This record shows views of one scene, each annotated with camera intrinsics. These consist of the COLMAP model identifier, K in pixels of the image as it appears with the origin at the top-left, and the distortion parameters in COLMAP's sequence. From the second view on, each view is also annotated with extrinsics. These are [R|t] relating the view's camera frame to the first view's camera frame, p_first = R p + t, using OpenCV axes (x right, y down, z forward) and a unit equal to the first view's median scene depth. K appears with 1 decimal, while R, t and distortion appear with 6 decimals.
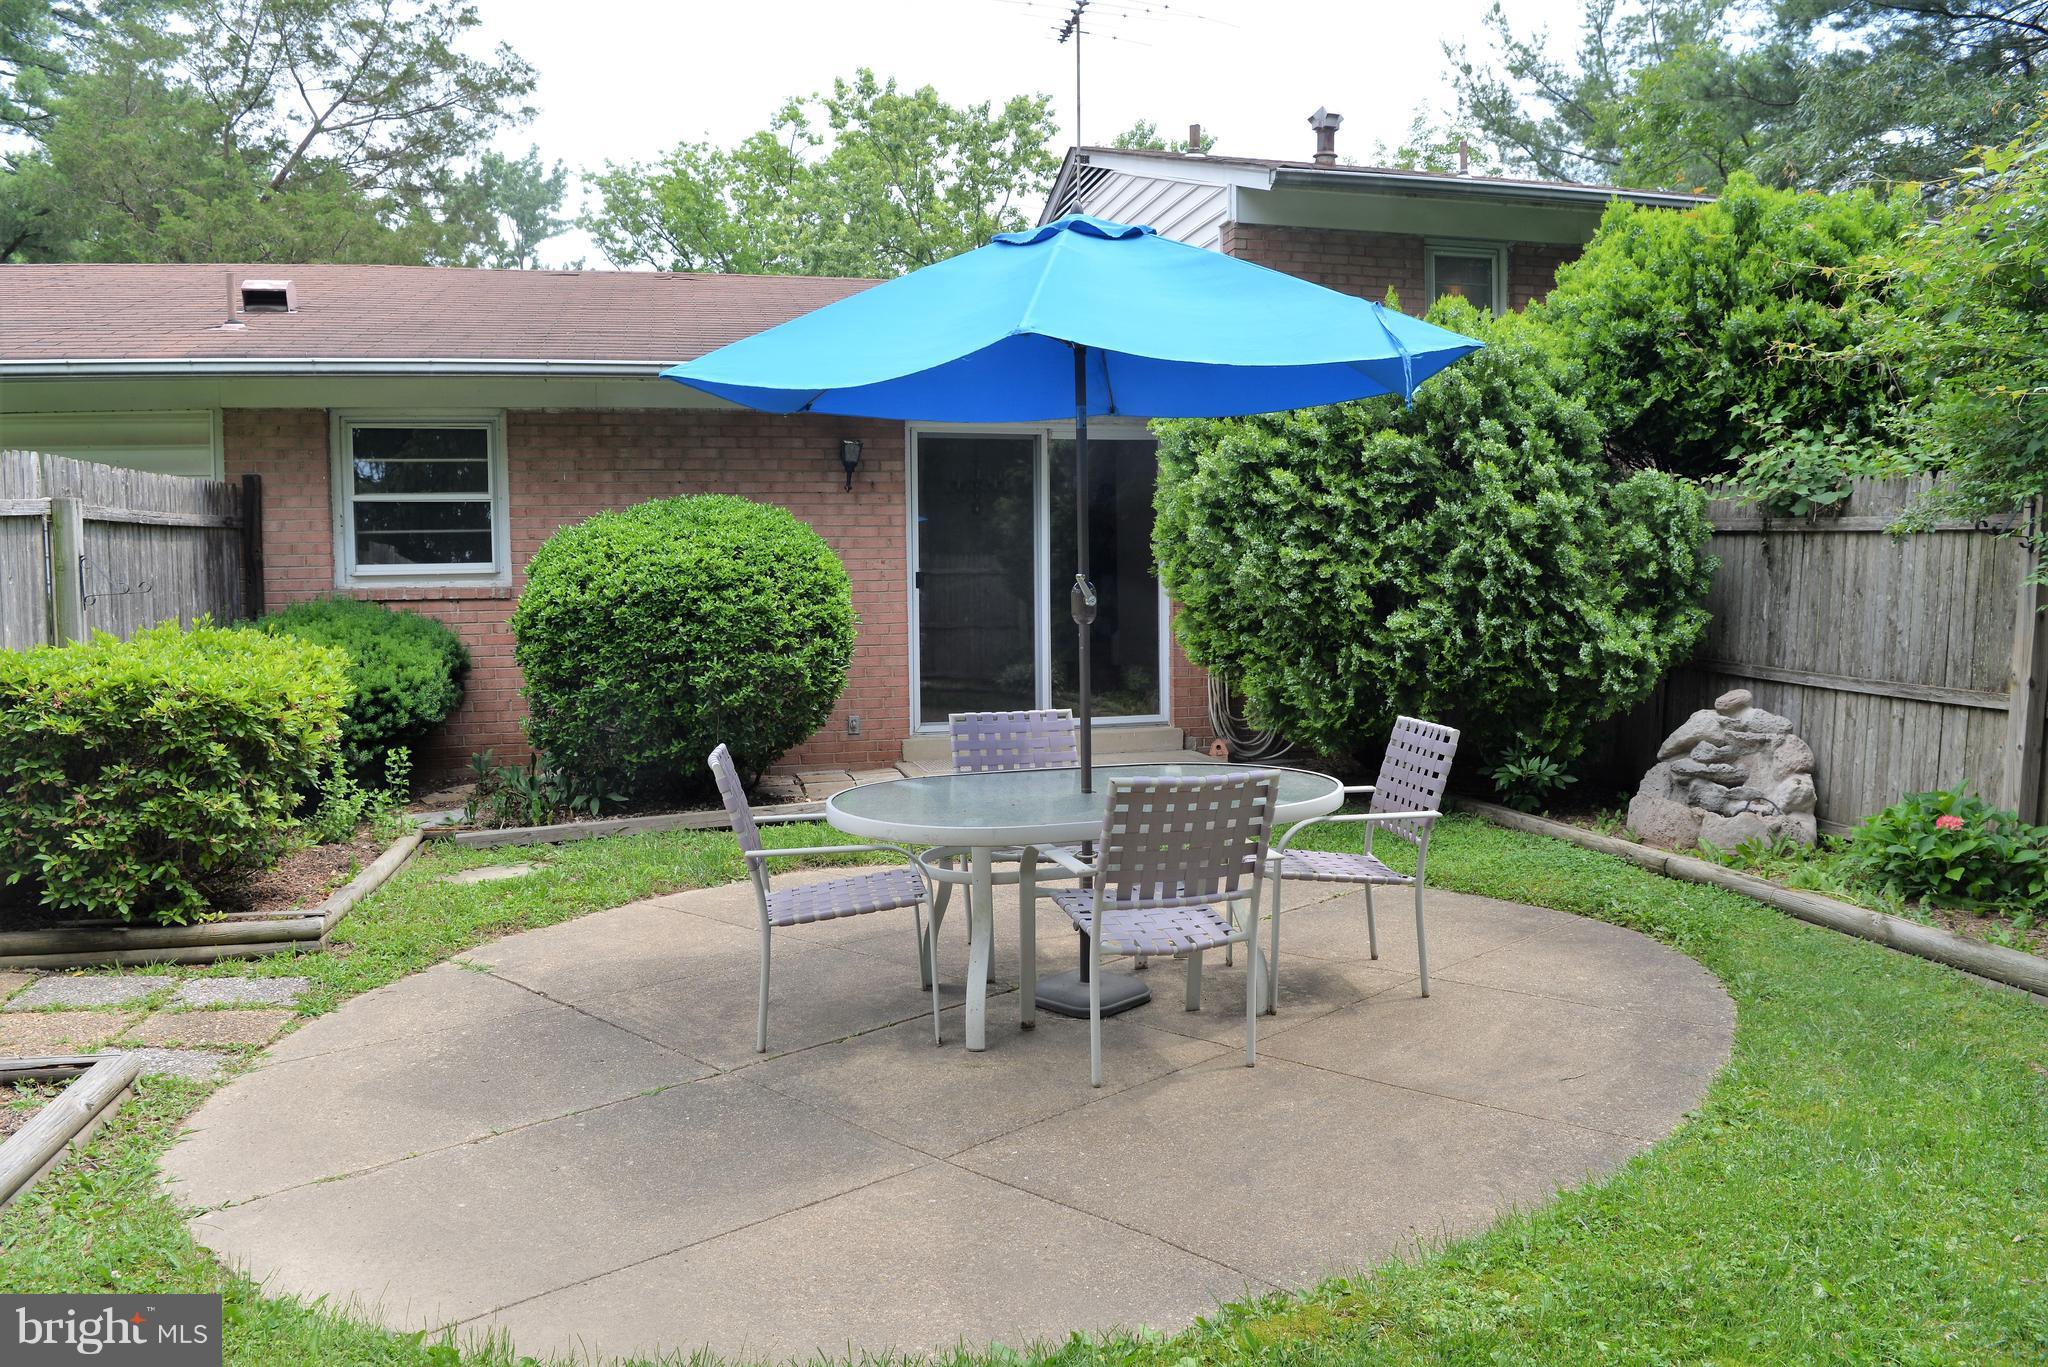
lens RADIAL K [[1409.8, 0, 1032.3], [0, 1409.8, 685.2], [0, 0, 1]] dist [-0.077050, 0.018706]
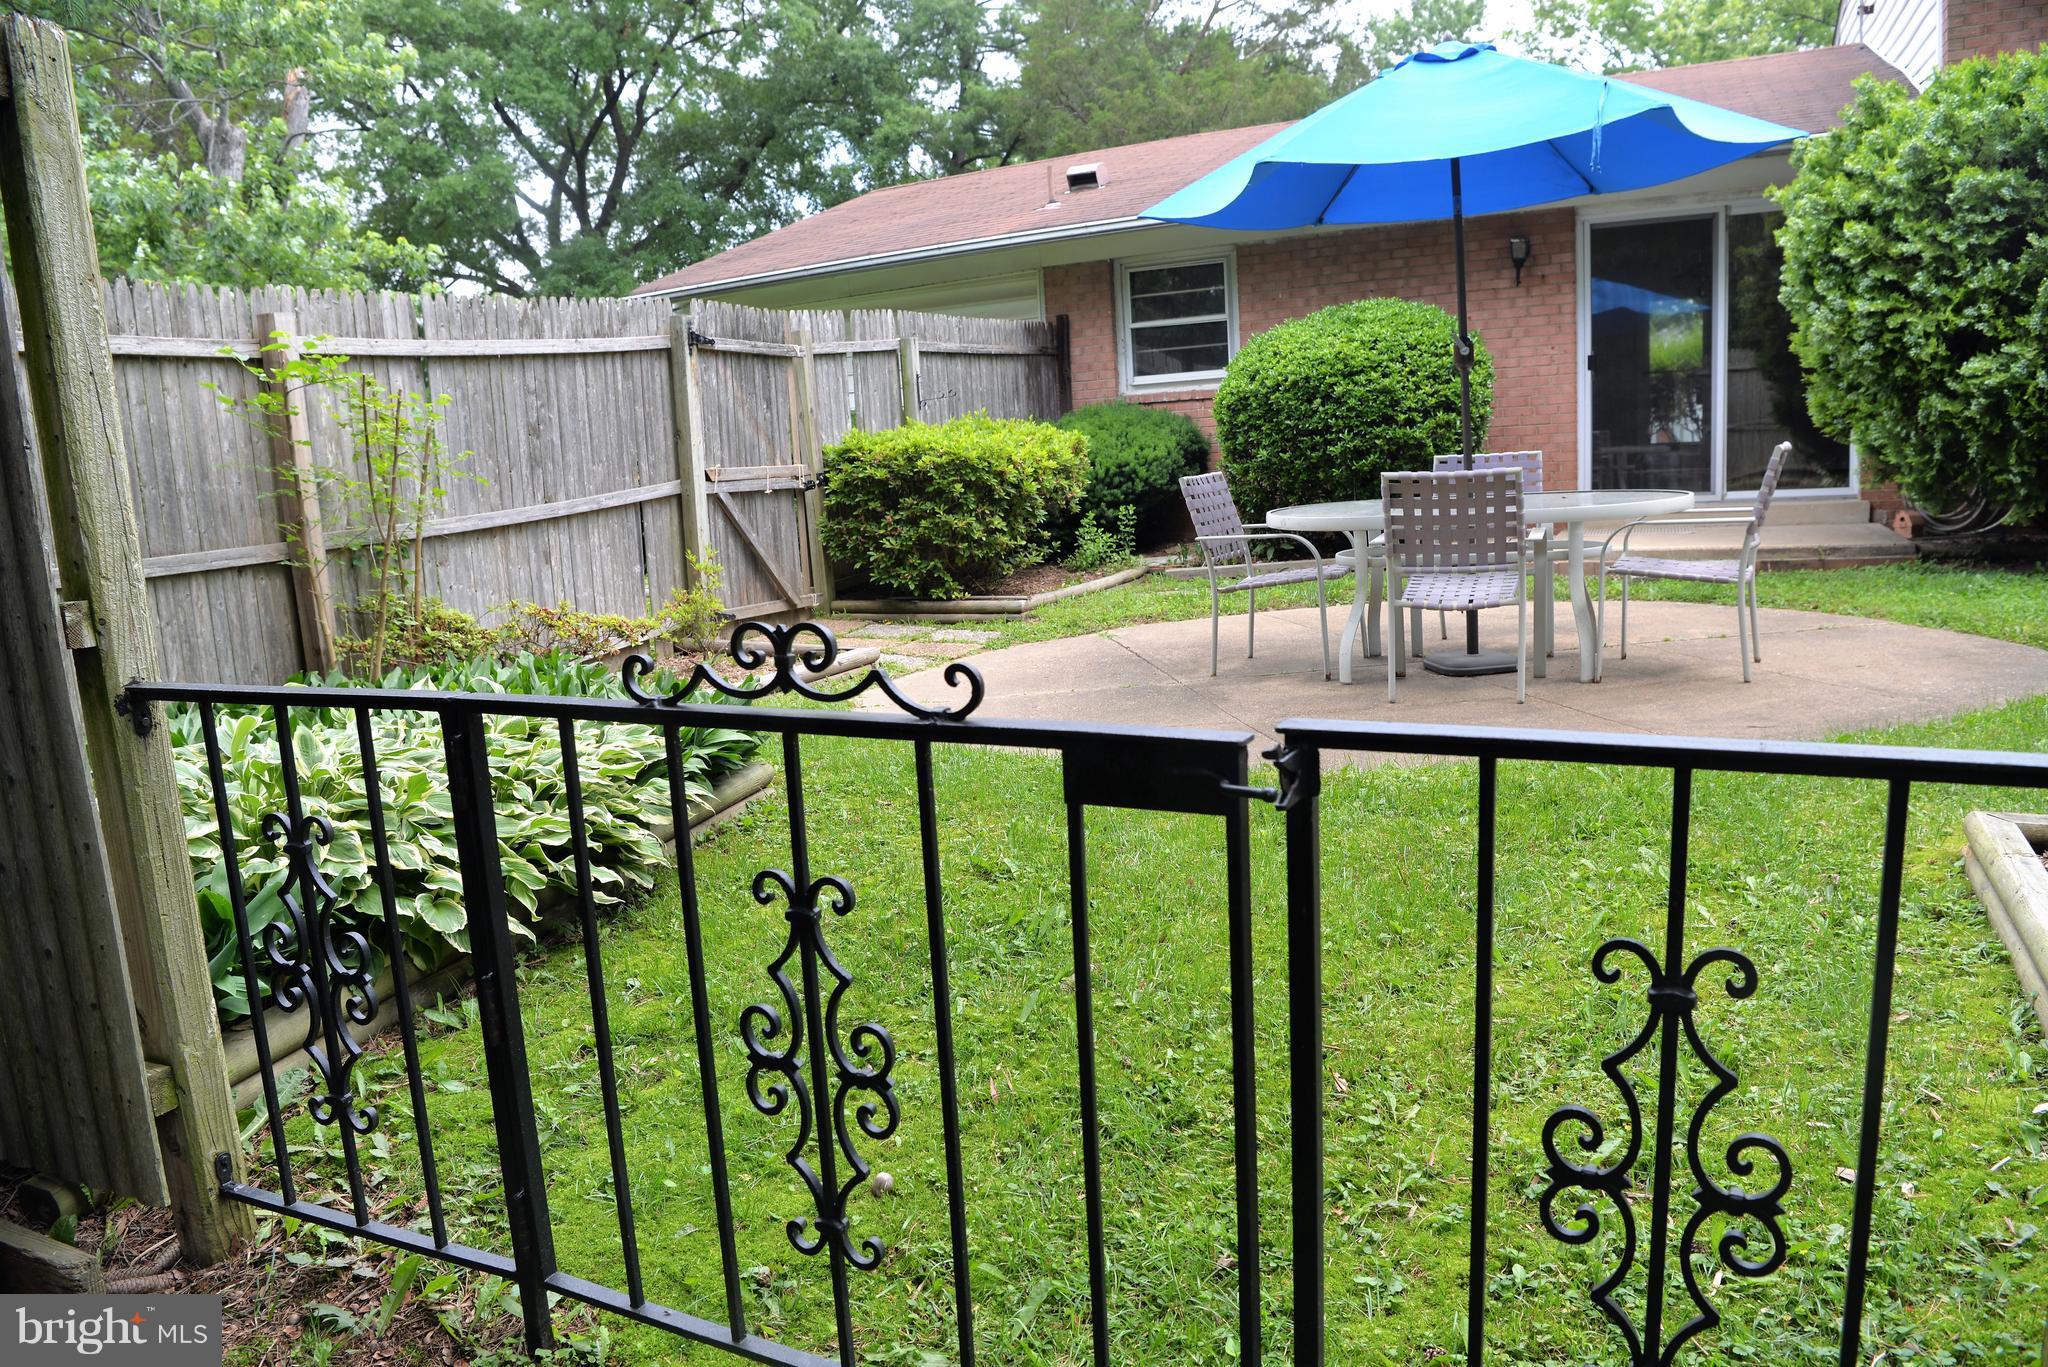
lens RADIAL K [[1409.8, 0, 1023.0], [0, 1409.8, 687.5], [0, 0, 1]] dist [-0.077050, 0.018706]
pose [[0.779319, 0.069111, -0.622804, 0.341217], [0.007042, 0.992871, 0.118989, 0.056889], [0.626588, -0.097116, 0.773276, -0.162290]]
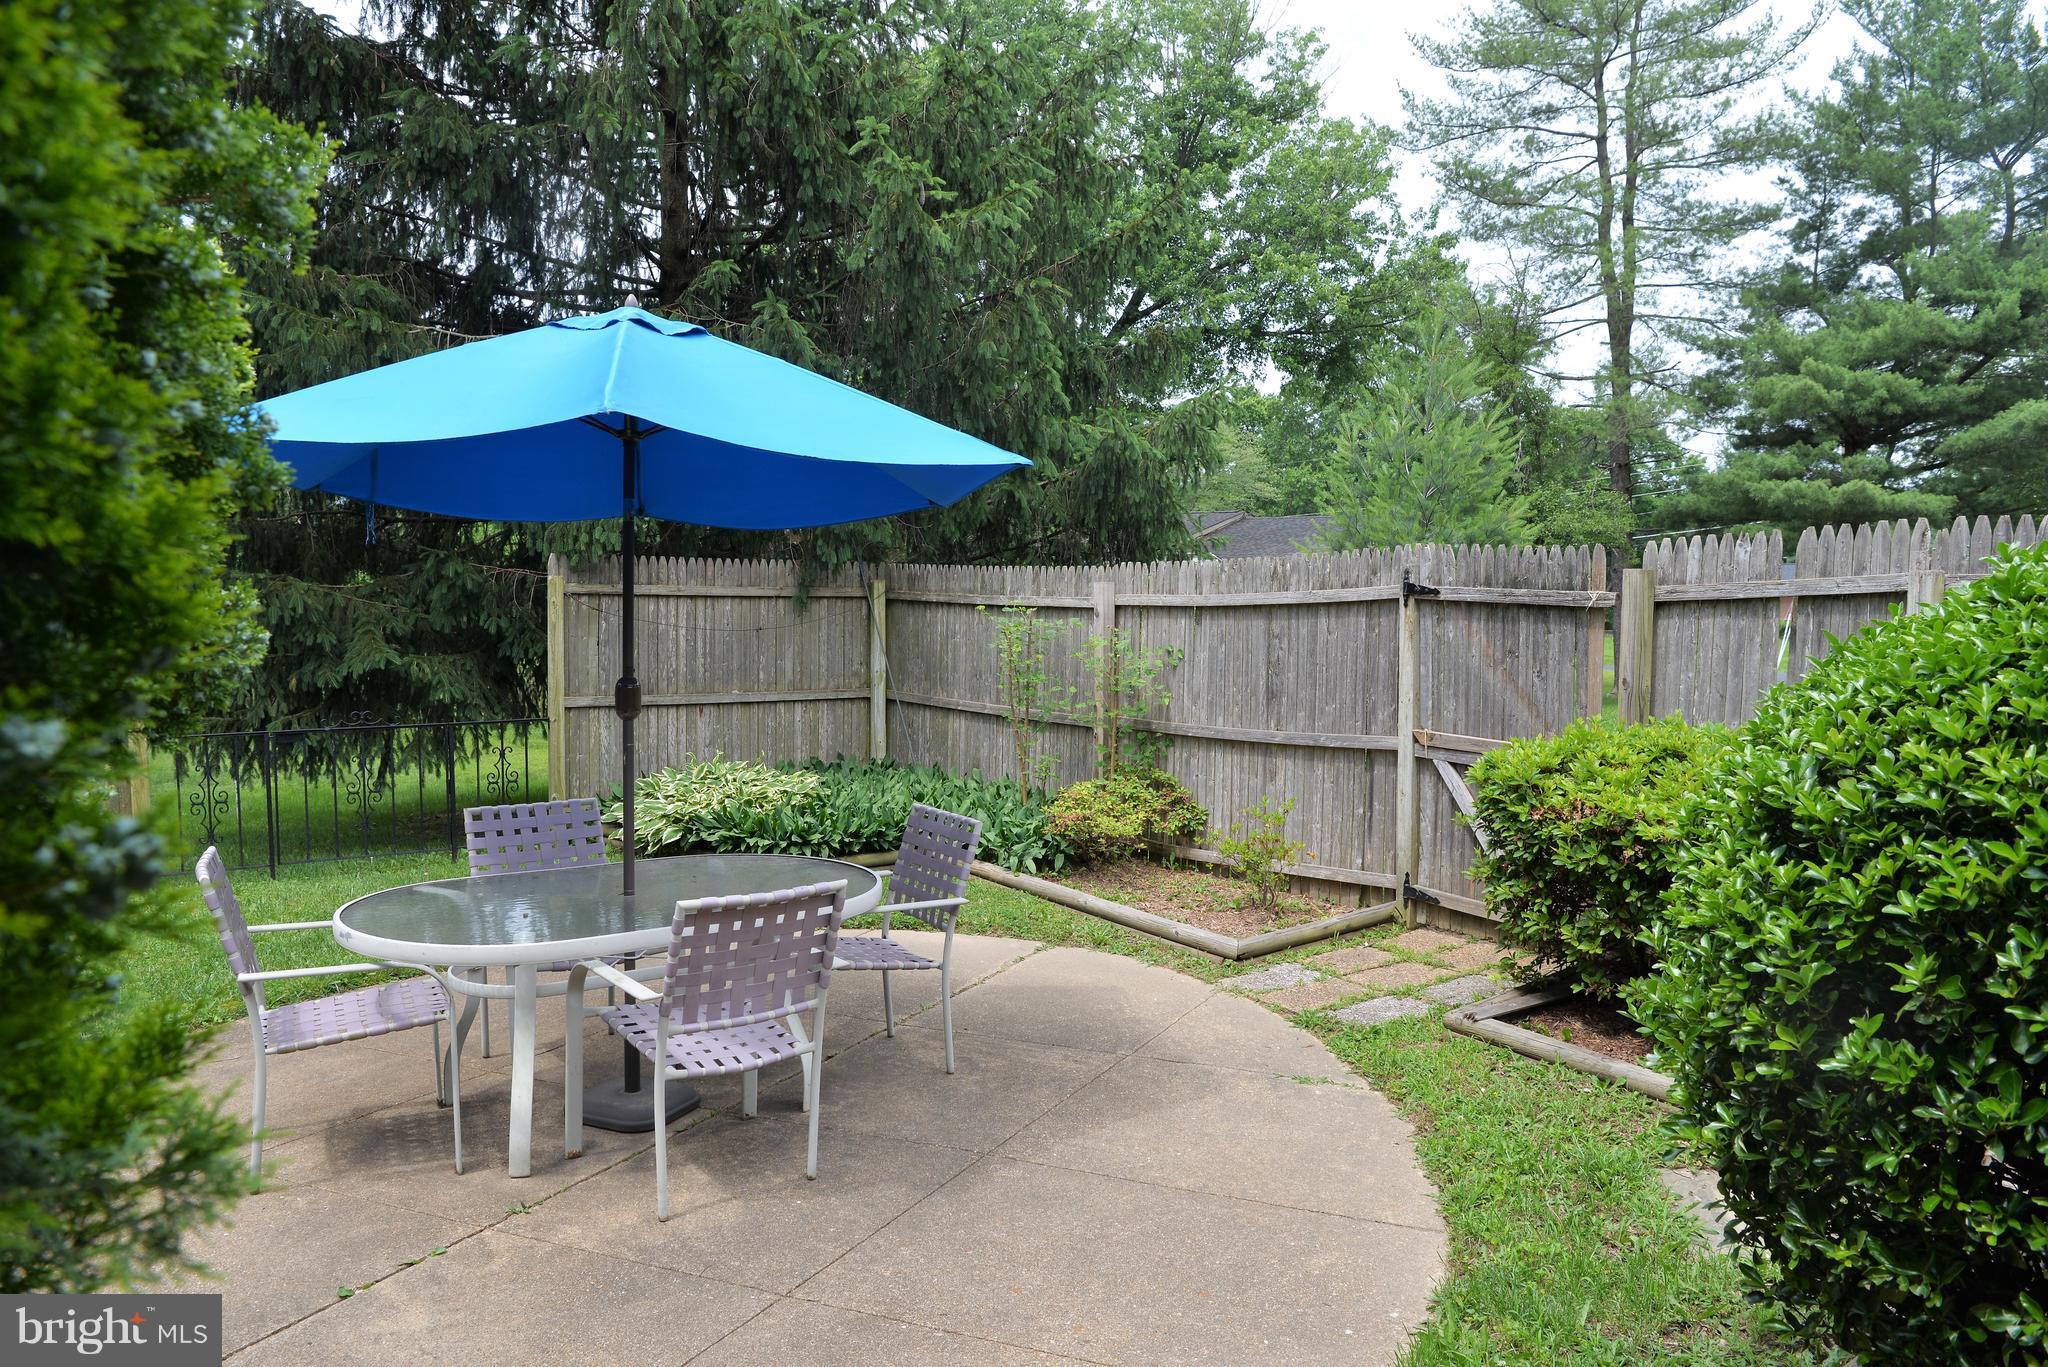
lens RADIAL K [[1409.8, 0, 1019.7], [0, 1409.8, 685.8], [0, 0, 1]] dist [-0.077050, 0.018706]
pose [[-0.930669, 0.021816, -0.365211, 0.089091], [-0.032658, 0.989282, 0.142318, -0.136939], [0.364402, 0.144378, -0.919982, 1.274881]]
